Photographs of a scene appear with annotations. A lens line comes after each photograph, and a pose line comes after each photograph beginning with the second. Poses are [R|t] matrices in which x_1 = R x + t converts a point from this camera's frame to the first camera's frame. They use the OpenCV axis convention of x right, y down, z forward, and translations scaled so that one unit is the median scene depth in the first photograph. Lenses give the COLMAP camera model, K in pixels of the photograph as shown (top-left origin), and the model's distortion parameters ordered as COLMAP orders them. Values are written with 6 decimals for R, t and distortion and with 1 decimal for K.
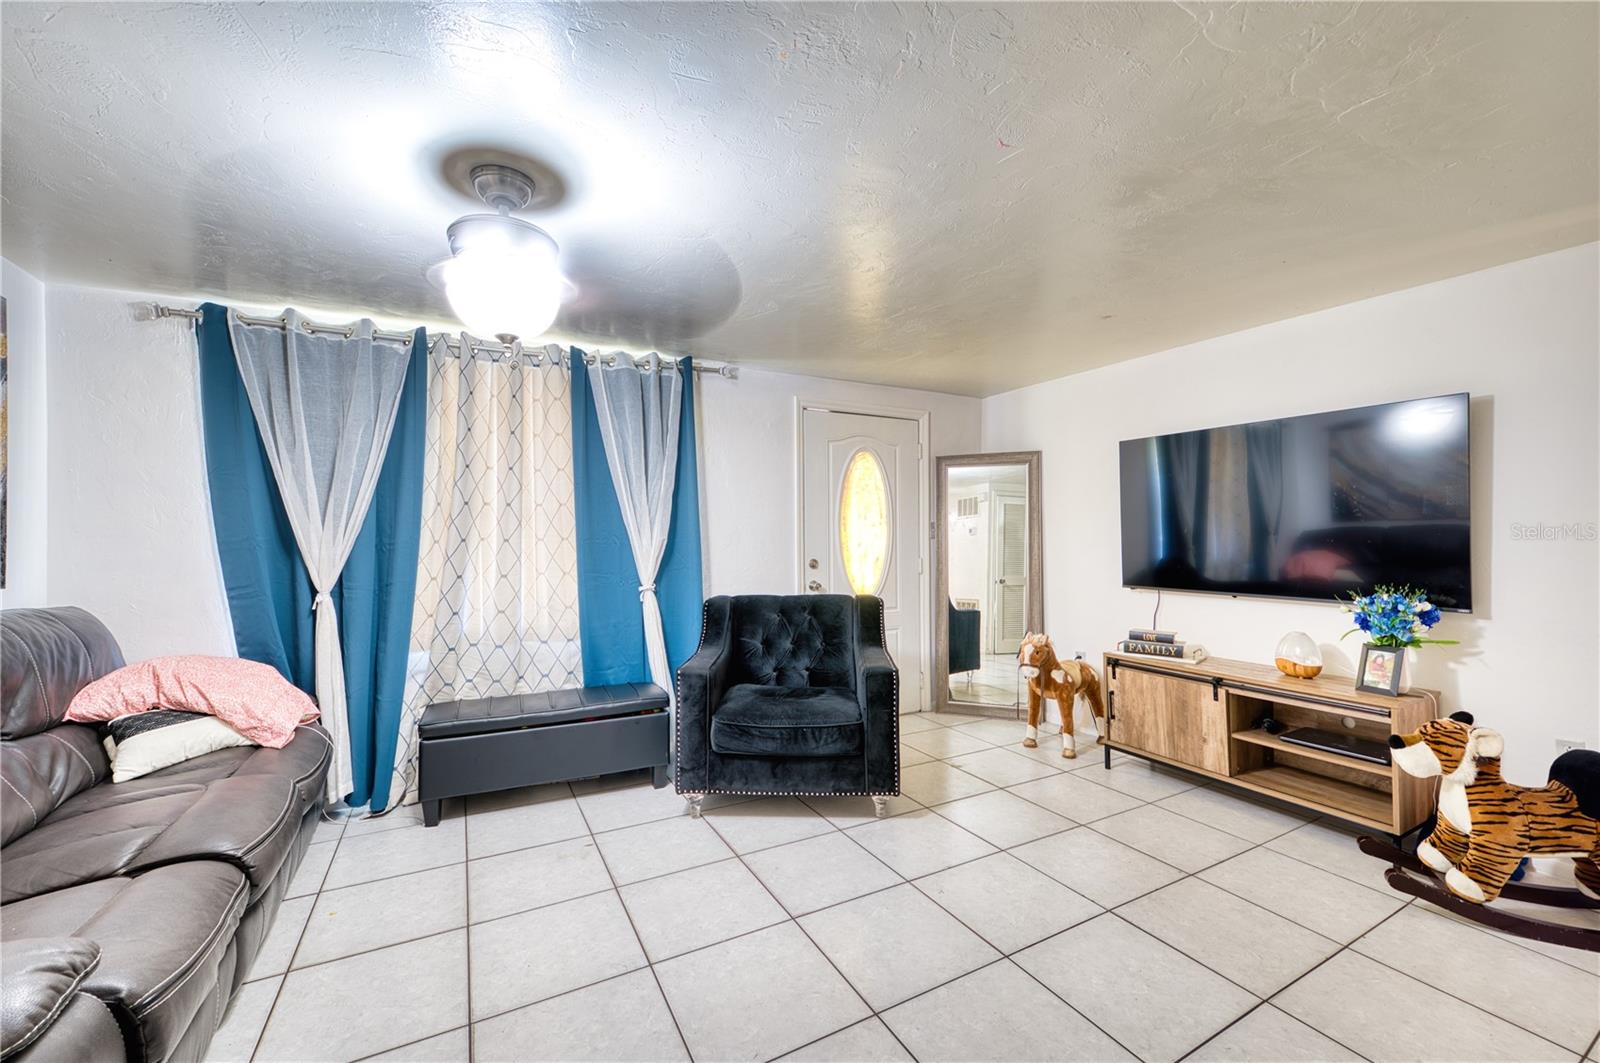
lens RADIAL K [[642.8, 0, 806.5], [0, 642.8, 537.1], [0, 0, 1]] dist [-0.003374, -0.000751]
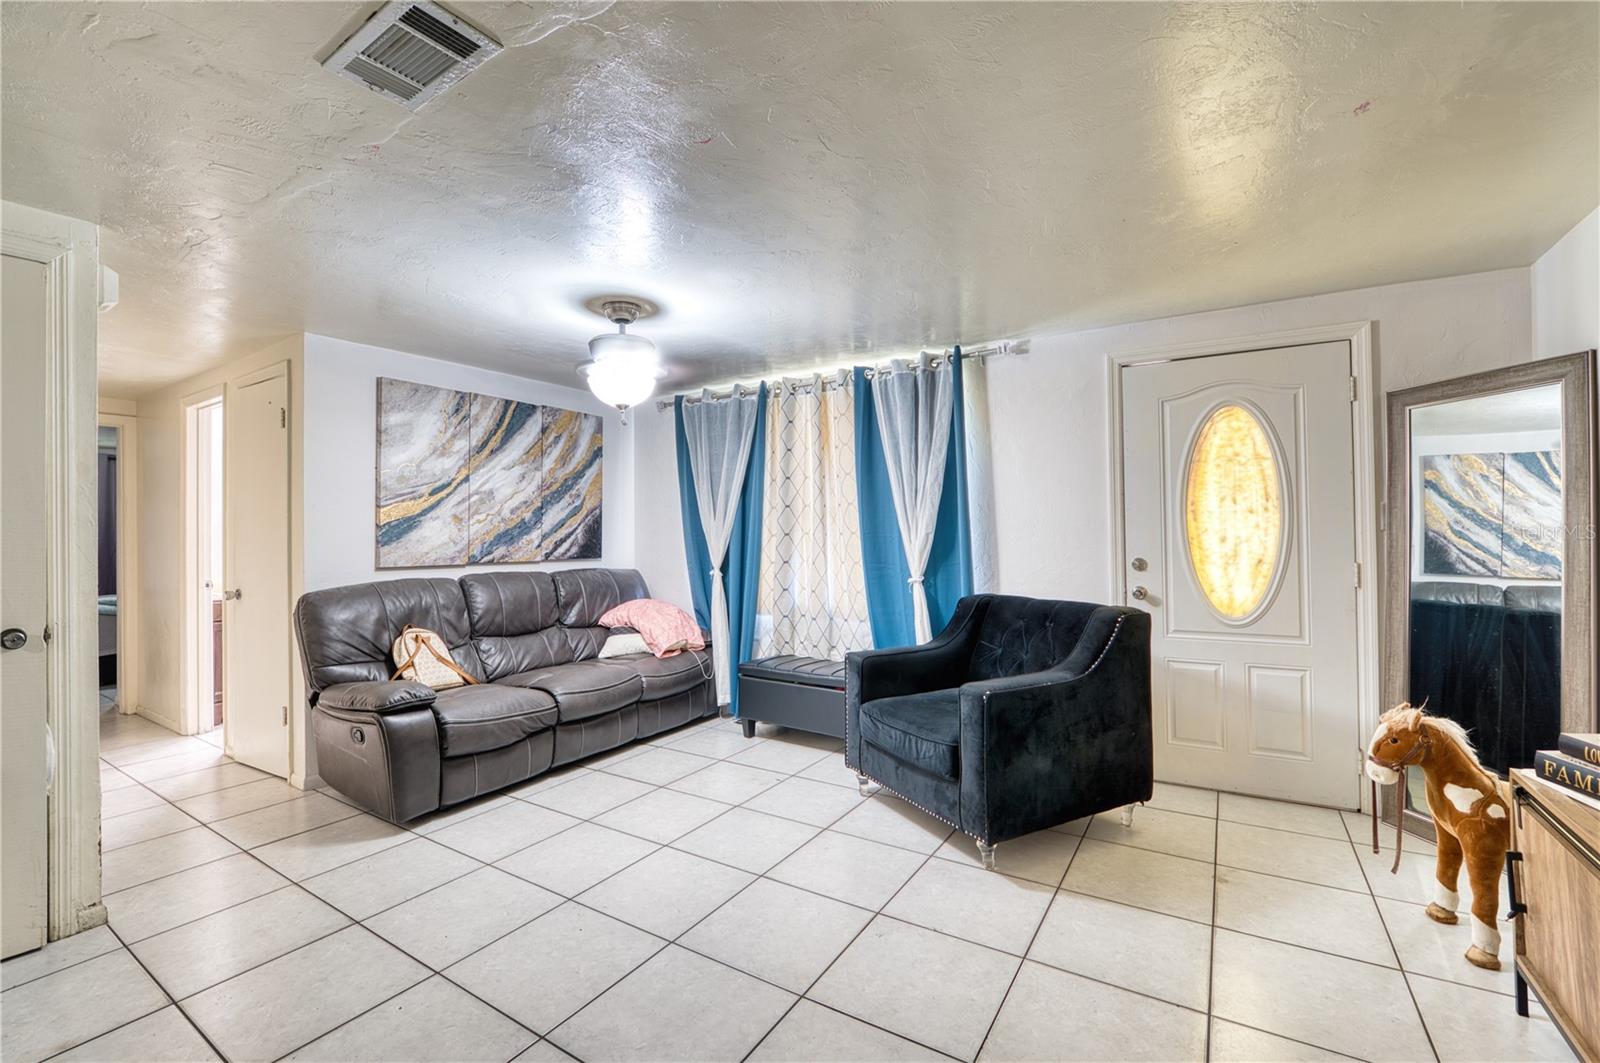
lens RADIAL K [[689.7, 0, 800.0], [0, 689.7, 531.5], [0, 0, 1]] dist [-0.012216, -0.000242]
pose [[0.499986, -0.002914, -0.866029, 0.627797], [0.006545, 0.999978, 0.000414, -0.000800], [0.866009, -0.005875, 0.499994, 0.281332]]
